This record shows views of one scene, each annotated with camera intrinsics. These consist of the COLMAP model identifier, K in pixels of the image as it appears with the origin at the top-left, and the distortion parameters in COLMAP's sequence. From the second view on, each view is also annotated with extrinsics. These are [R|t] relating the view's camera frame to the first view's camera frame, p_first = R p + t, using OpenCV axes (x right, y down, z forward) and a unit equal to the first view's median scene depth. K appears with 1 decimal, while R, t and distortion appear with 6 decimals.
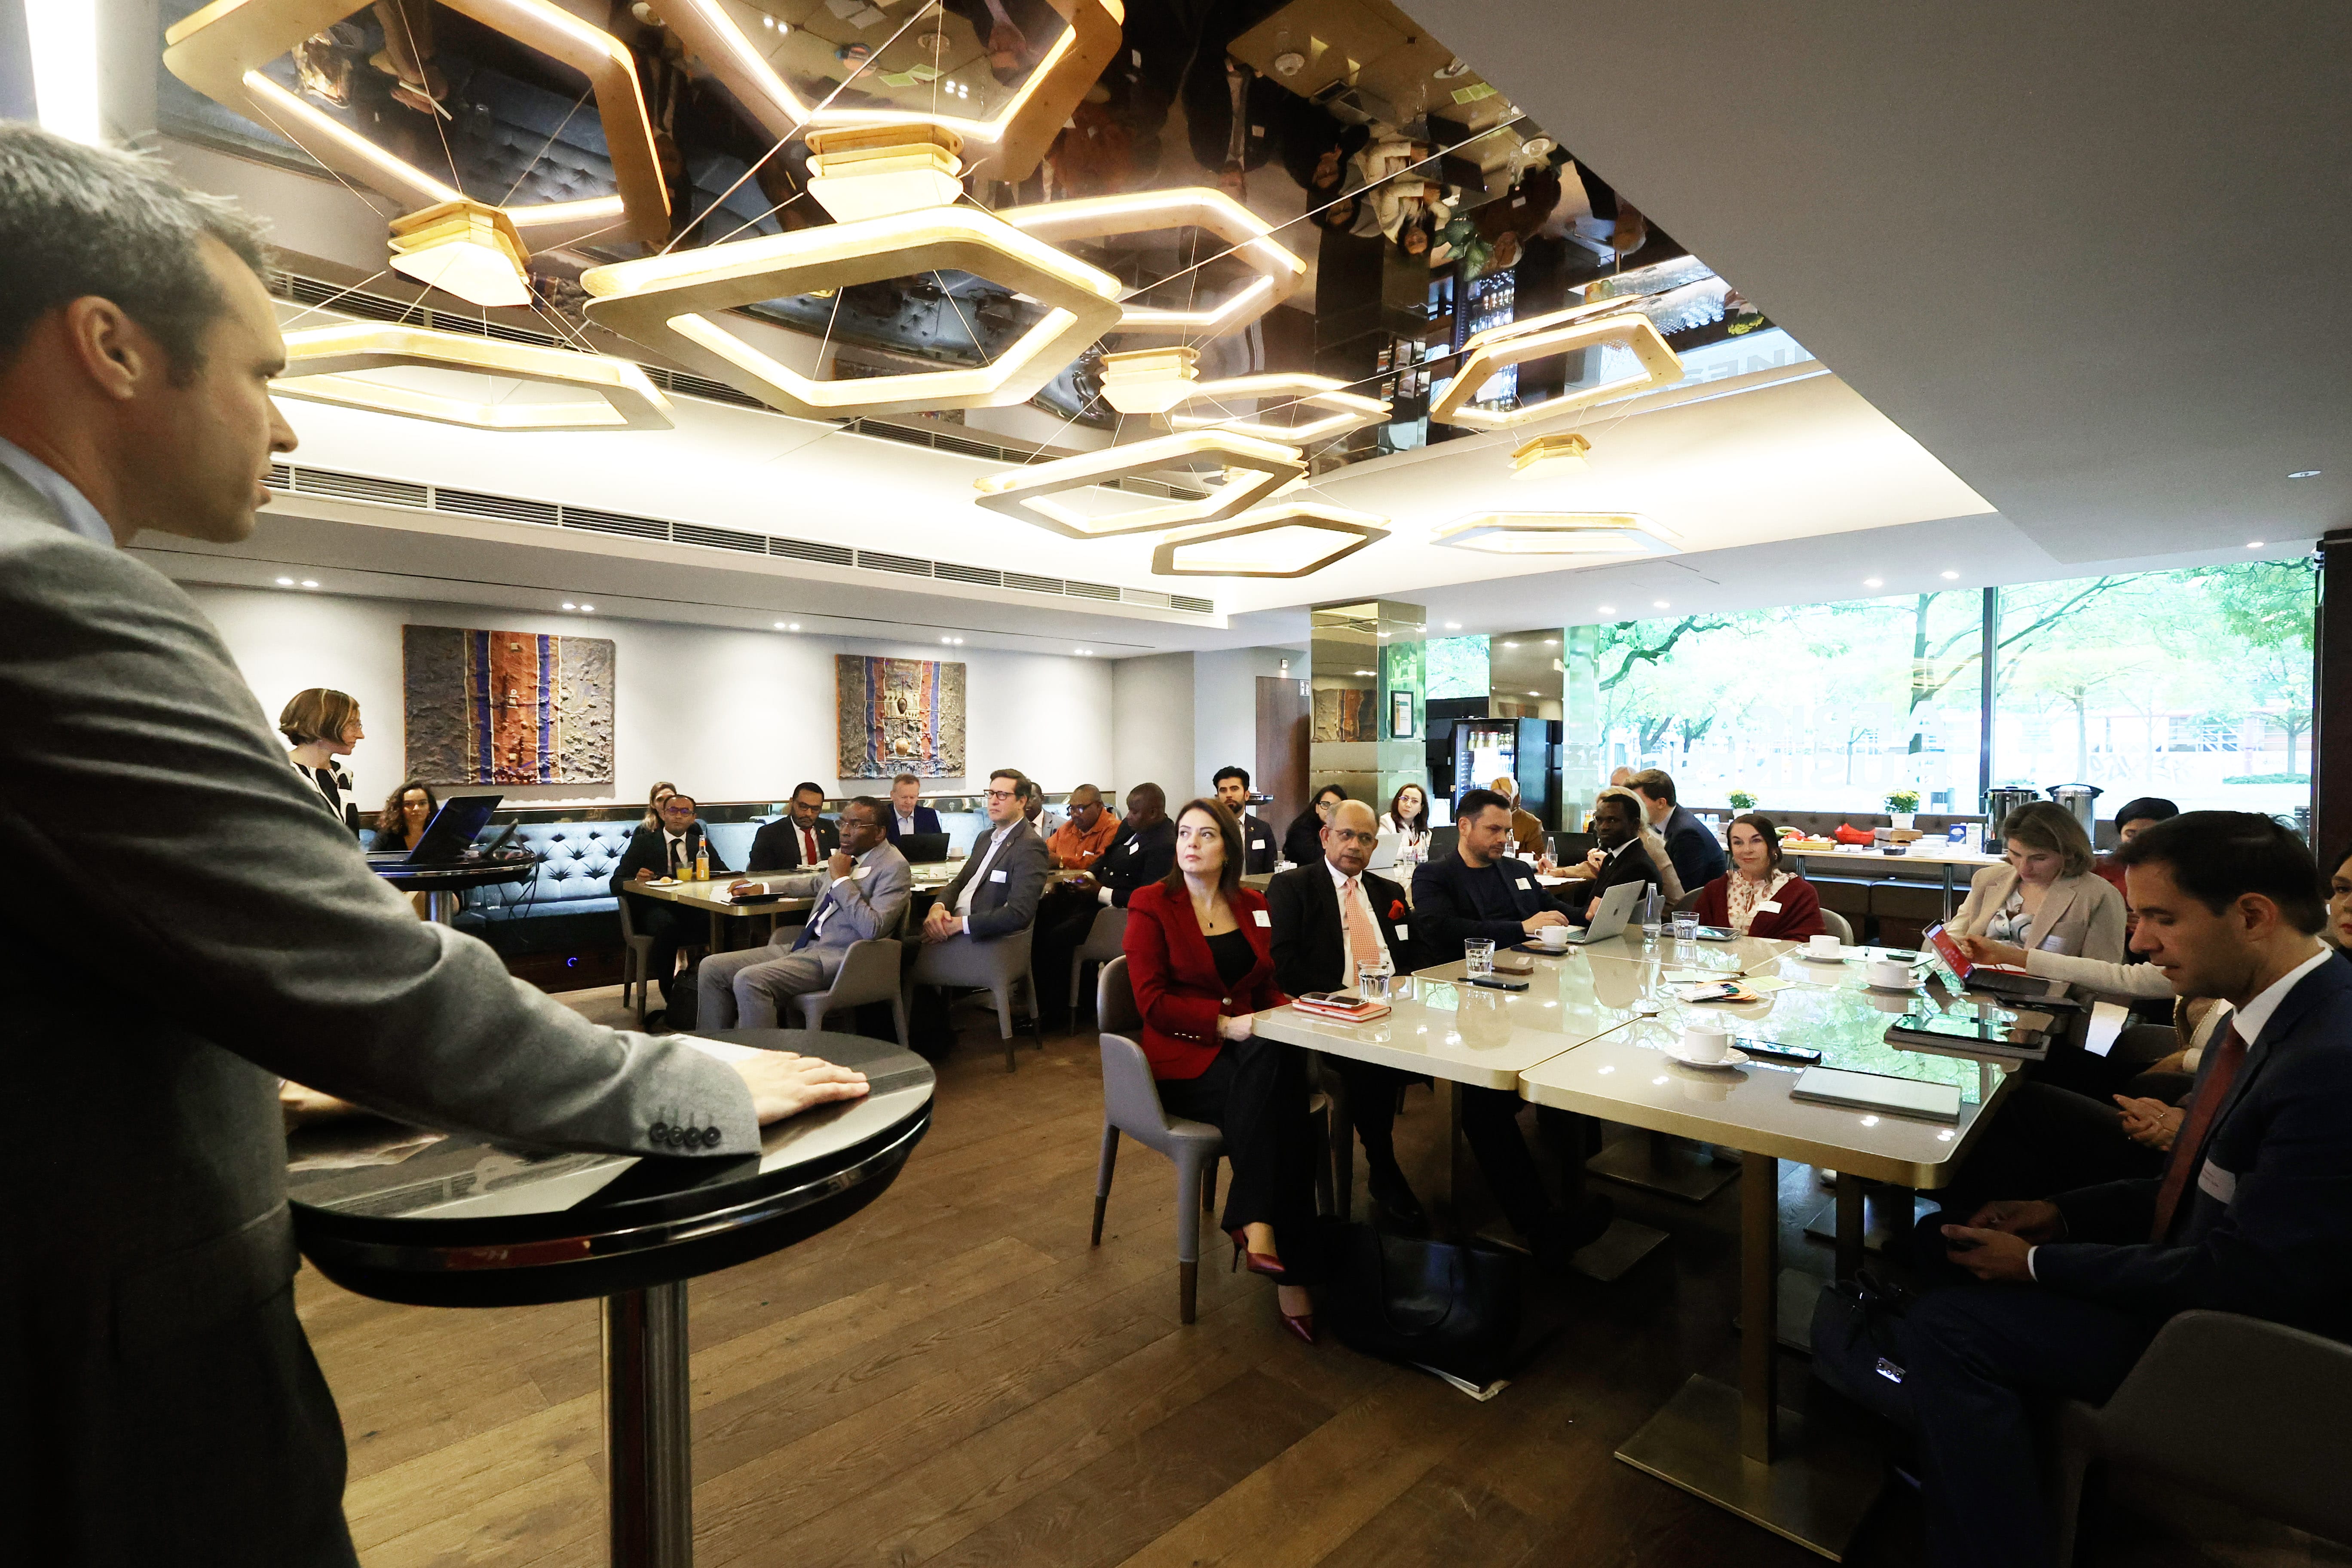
lens RADIAL K [[1103.8, 0, 1175.6], [0, 1103.8, 789.5], [0, 0, 1]] dist [0.004036, 0.000260]
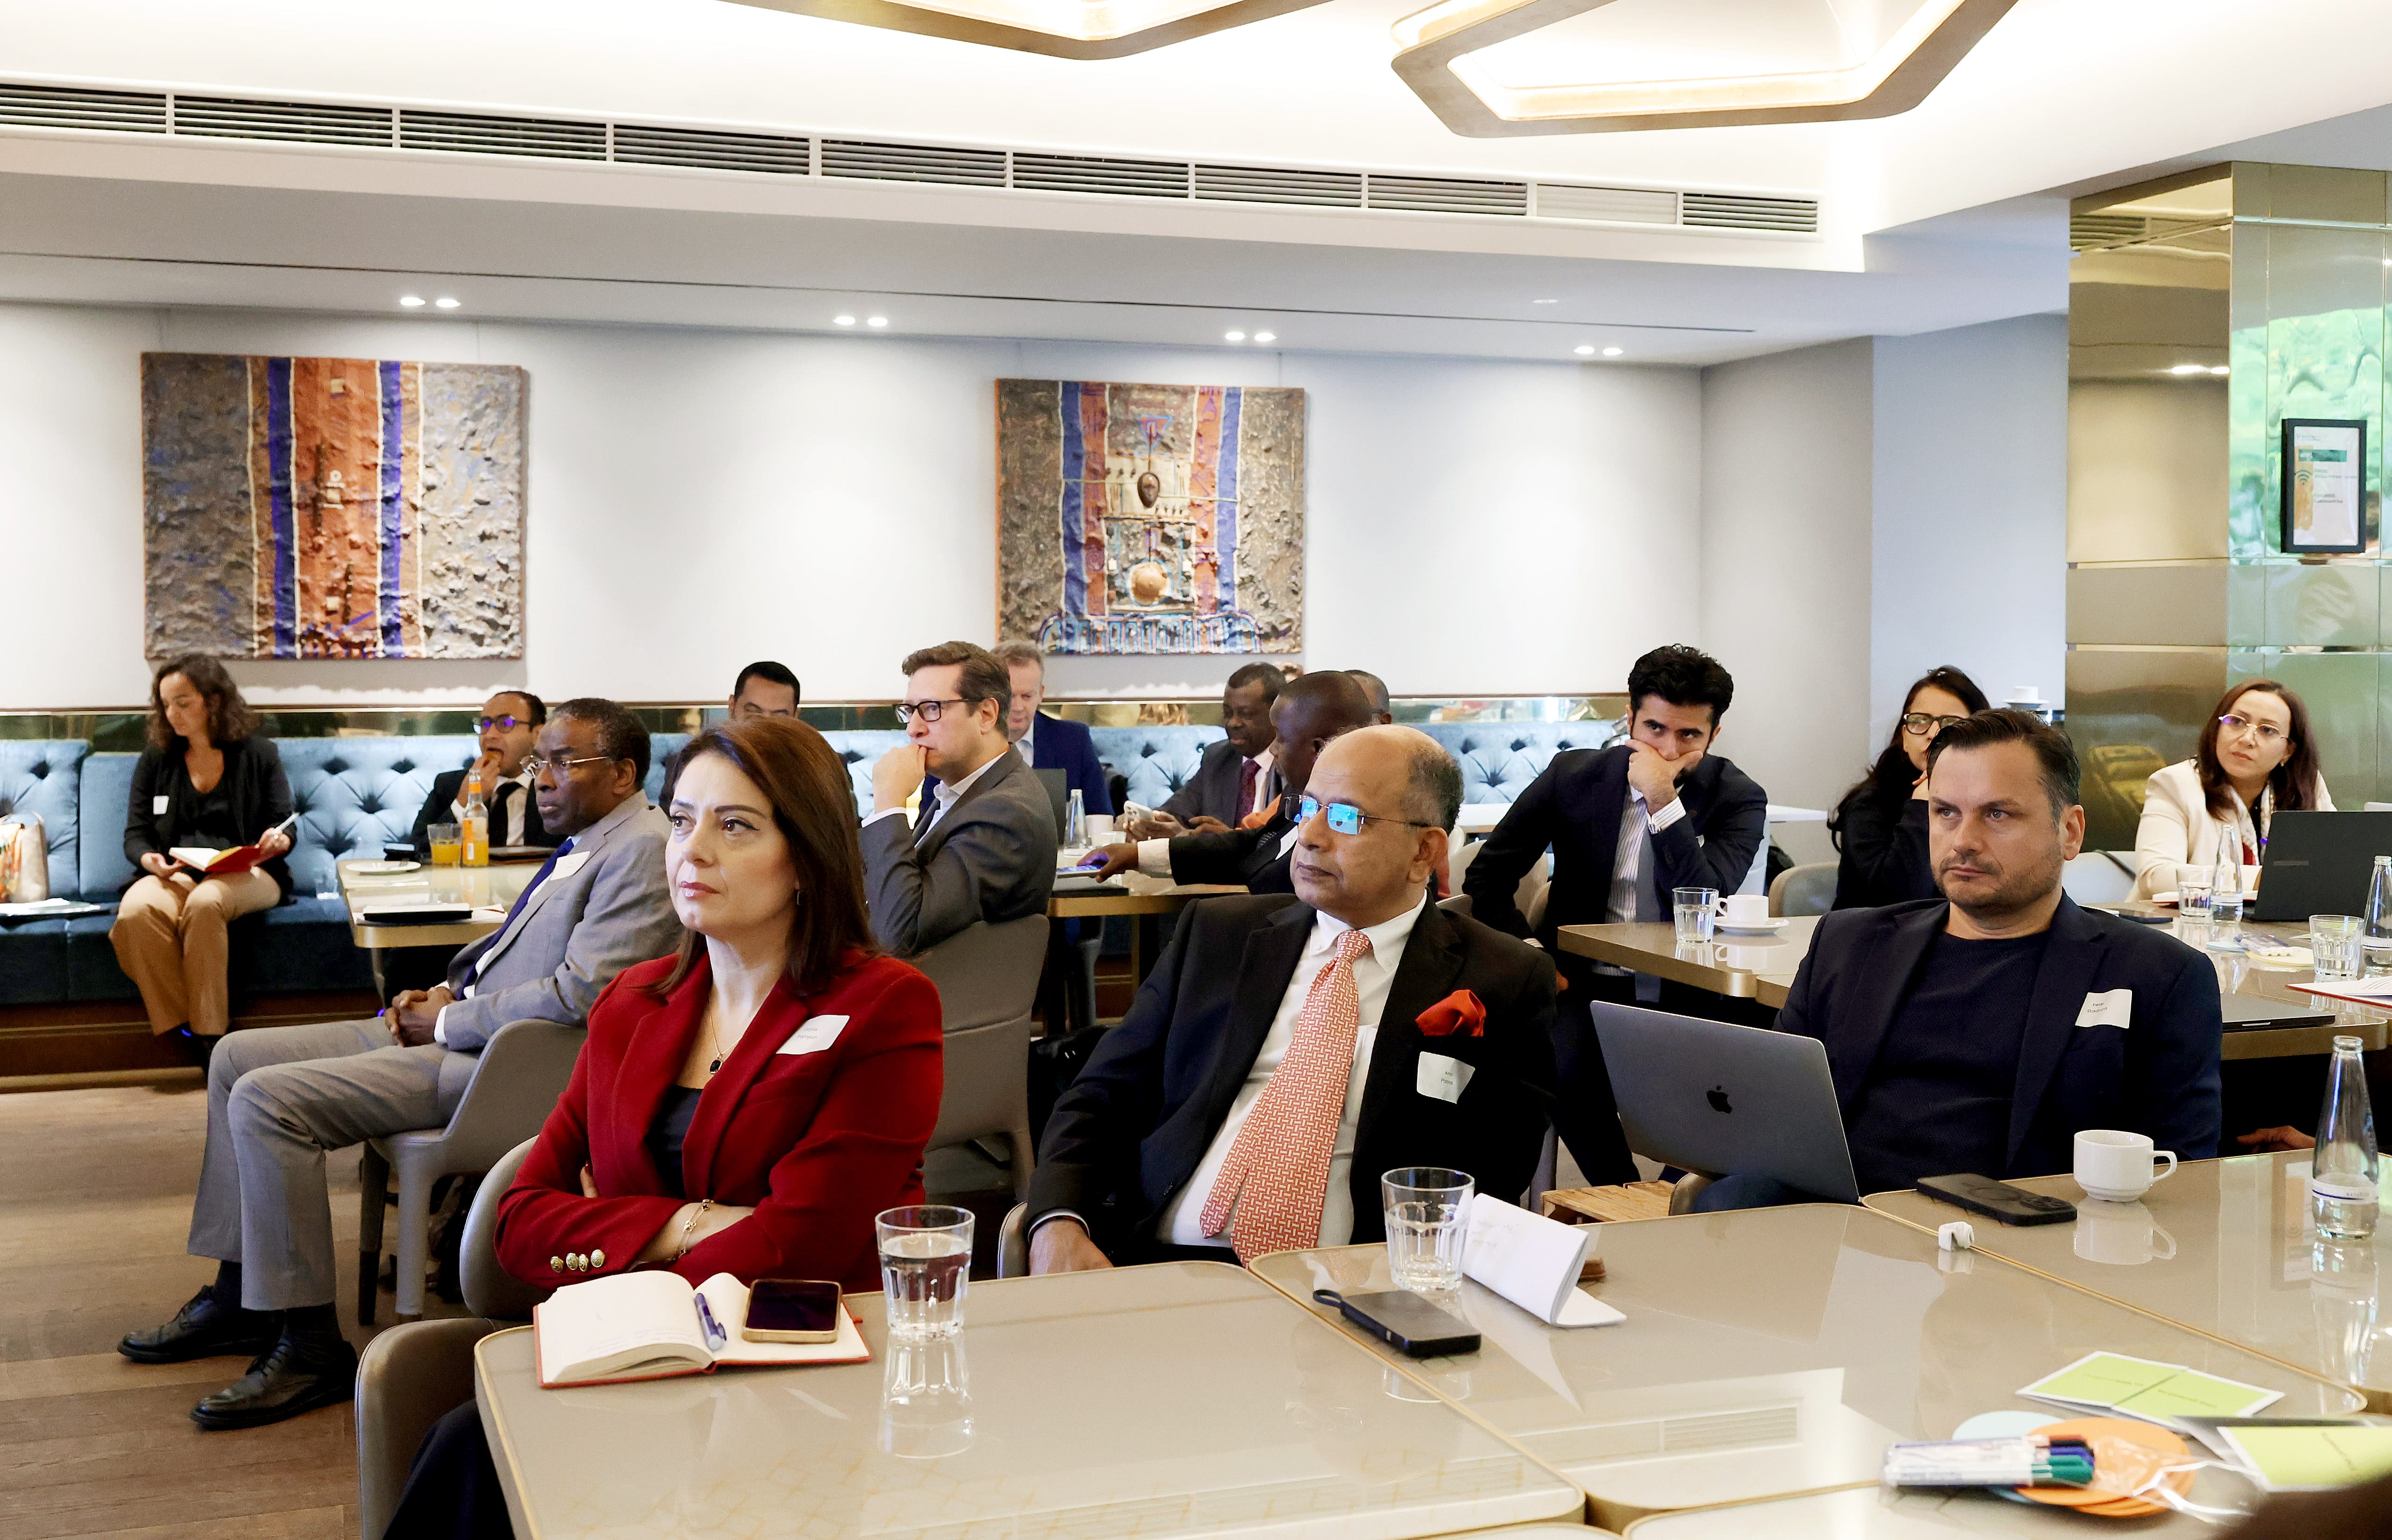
lens RADIAL K [[2375.1, 0, 1190.6], [0, 2375.1, 754.9], [0, 0, 1]] dist [-0.011472, 0.000000]
pose [[0.907159, 0.026401, -0.419959, 0.213475], [-0.013140, 0.999320, 0.034439, -0.002859], [0.420582, -0.025723, 0.906890, 0.169646]]
